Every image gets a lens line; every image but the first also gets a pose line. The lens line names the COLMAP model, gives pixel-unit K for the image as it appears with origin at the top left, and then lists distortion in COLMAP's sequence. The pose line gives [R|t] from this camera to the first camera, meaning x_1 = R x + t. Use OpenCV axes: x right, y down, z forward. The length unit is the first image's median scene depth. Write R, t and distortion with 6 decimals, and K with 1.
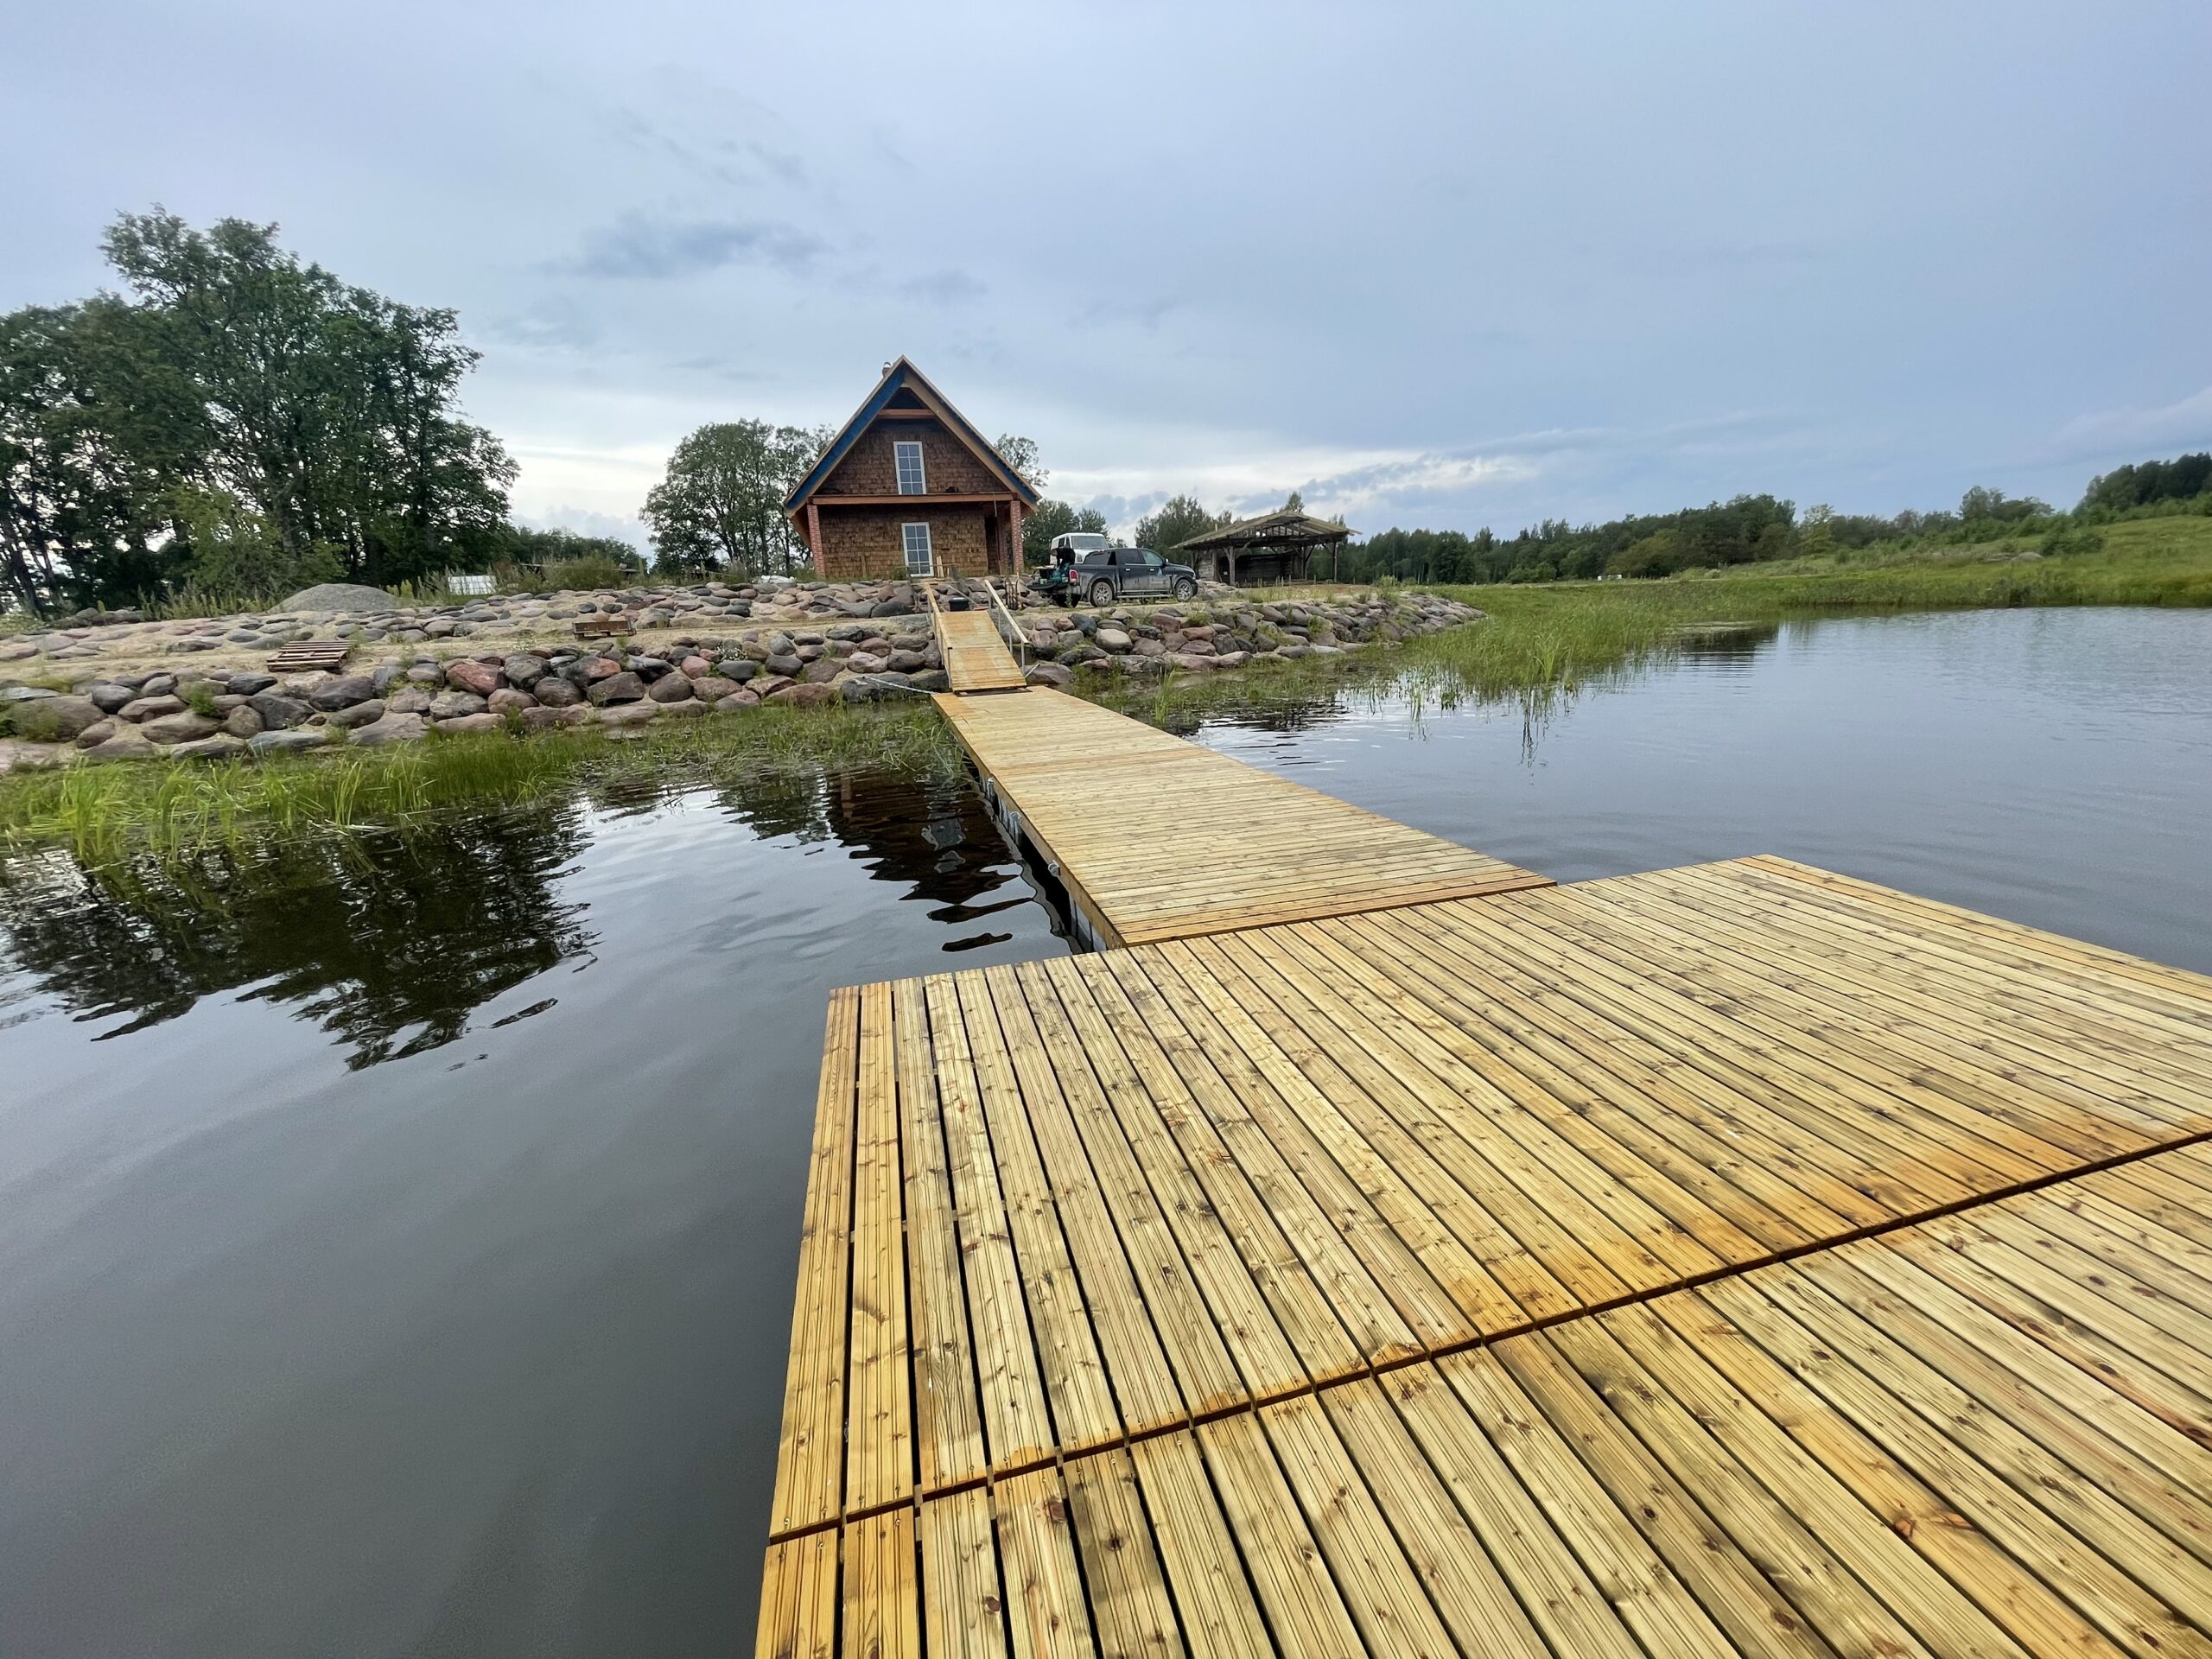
lens RADIAL K [[889.9, 0, 1125.3], [0, 889.9, 833.2], [0, 0, 1]] dist [-0.004125, -0.000583]
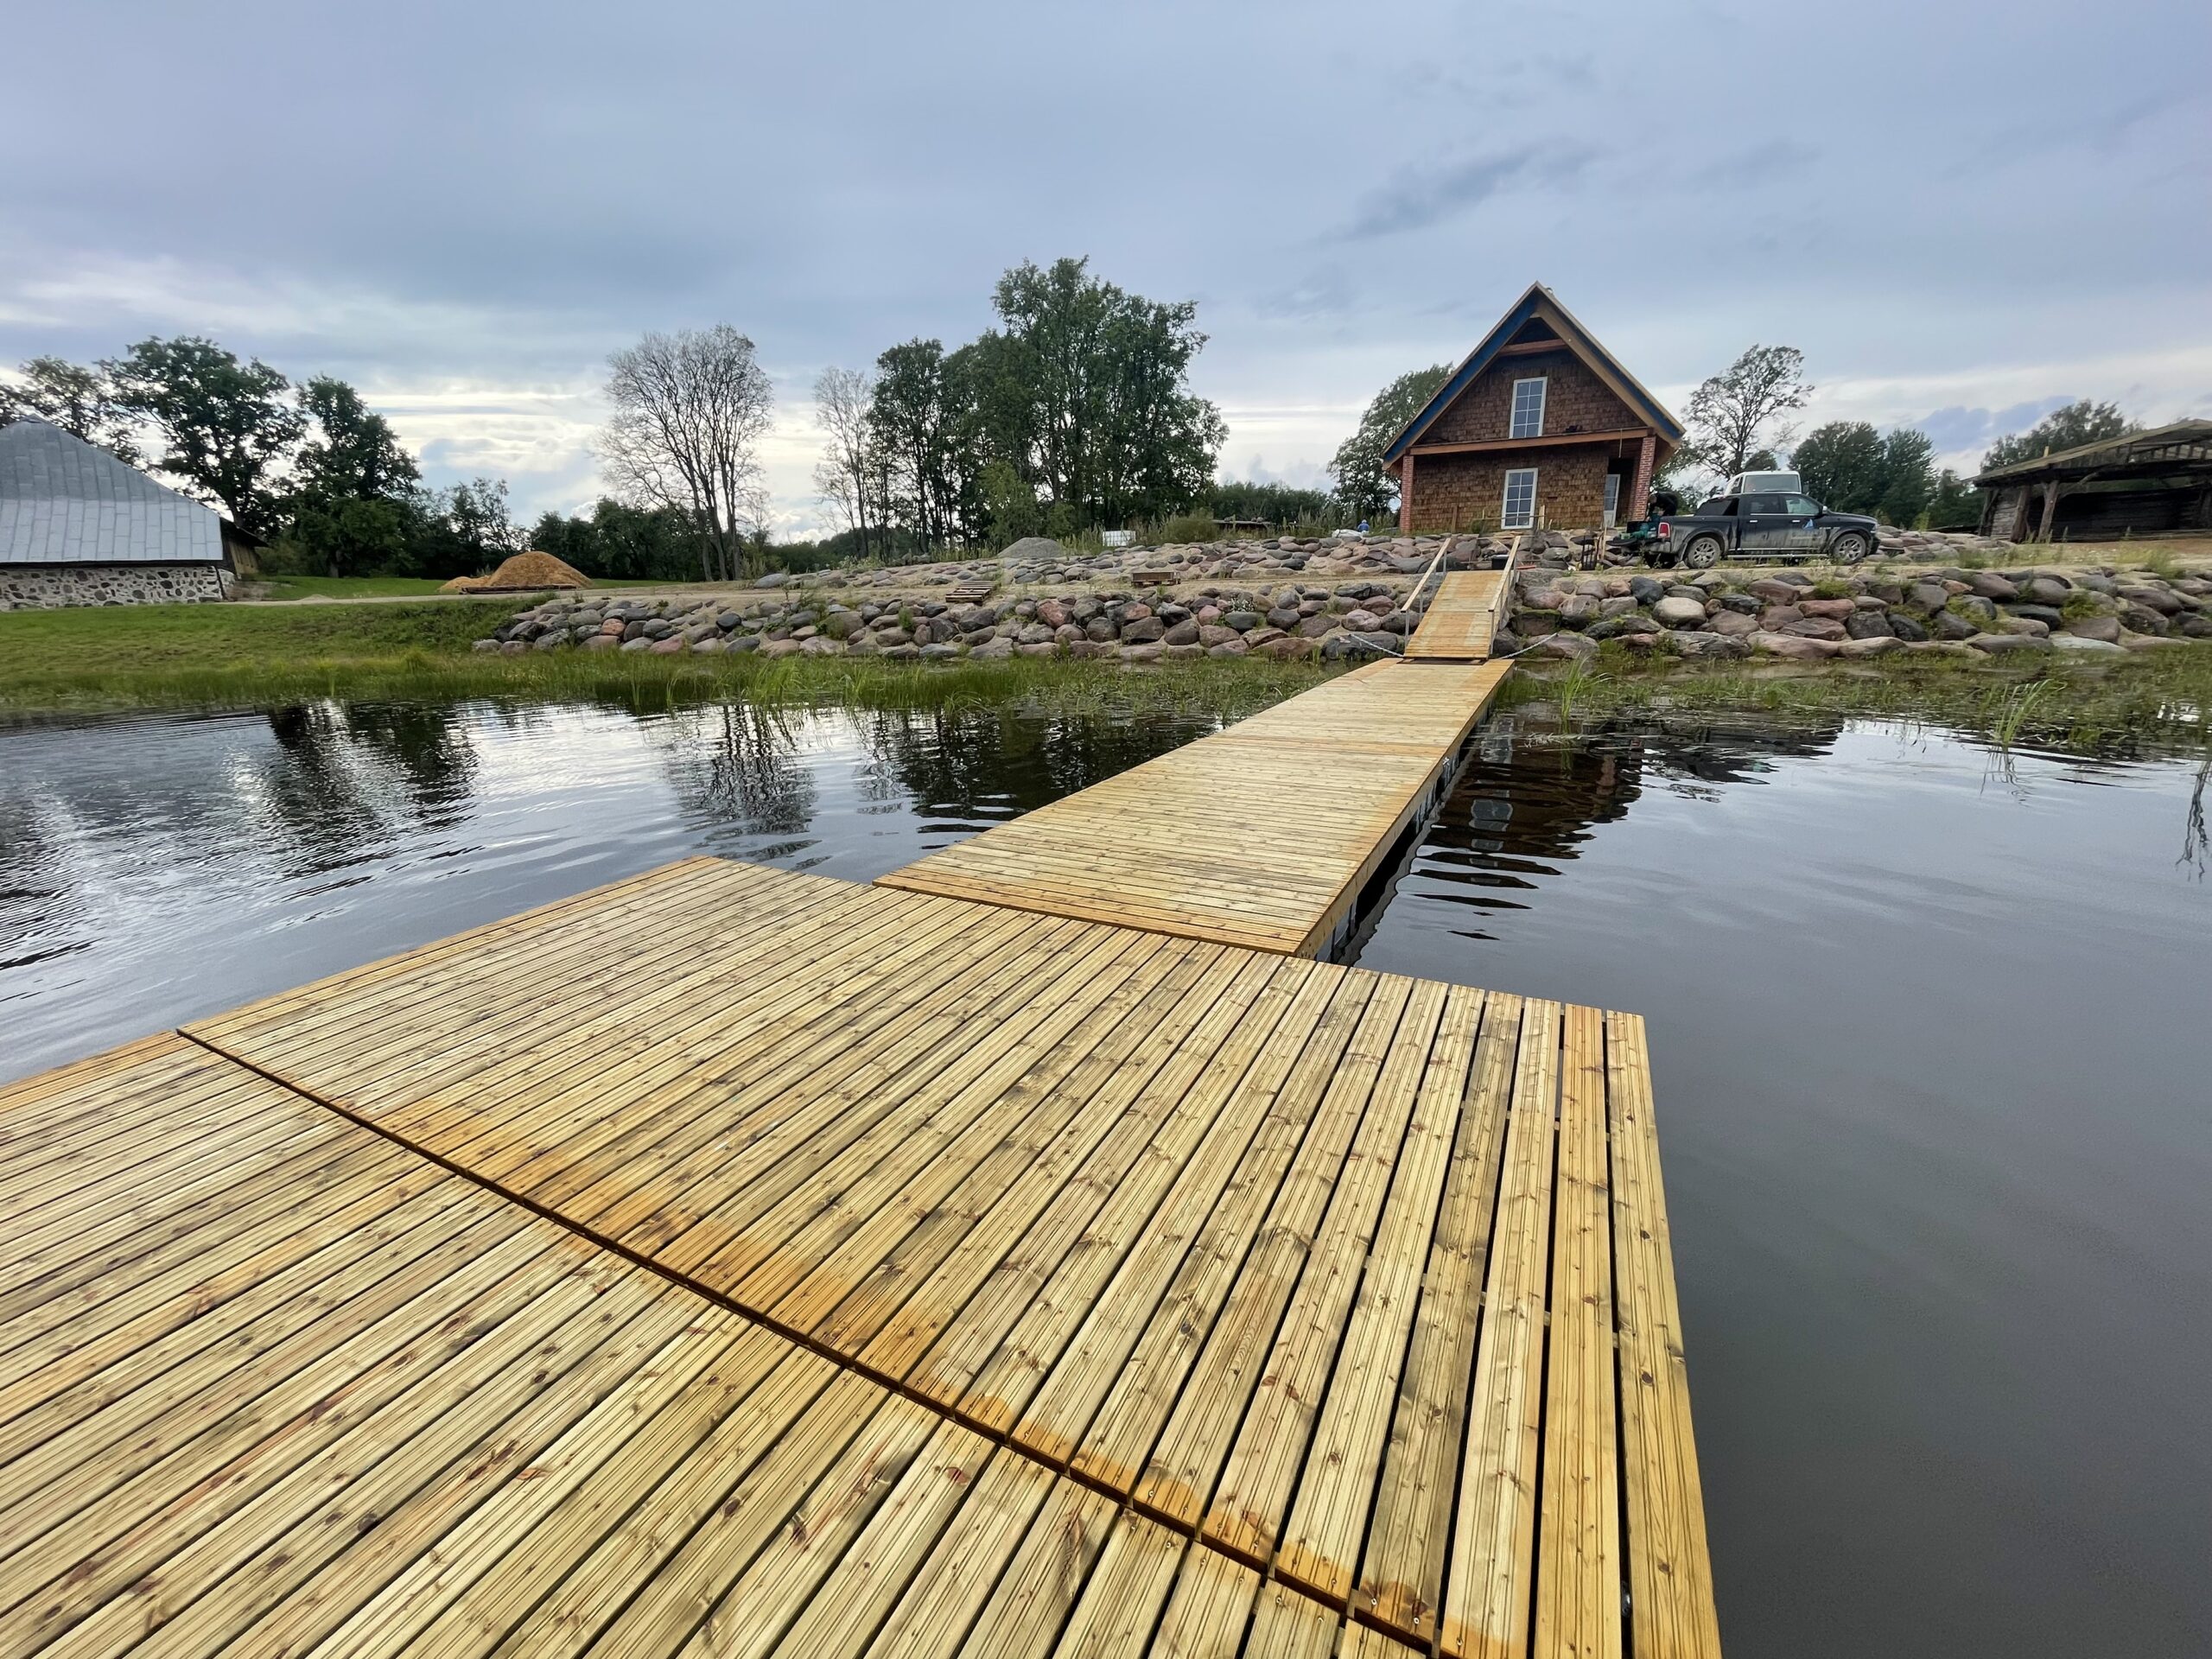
lens RADIAL K [[889.9, 0, 1092.2], [0, 889.9, 832.6], [0, 0, 1]] dist [-0.004125, -0.000583]
pose [[0.739750, 0.213034, -0.638268, 0.228615], [-0.179117, 0.976679, 0.118389, -0.031328], [0.648604, 0.026746, 0.760656, 0.069560]]
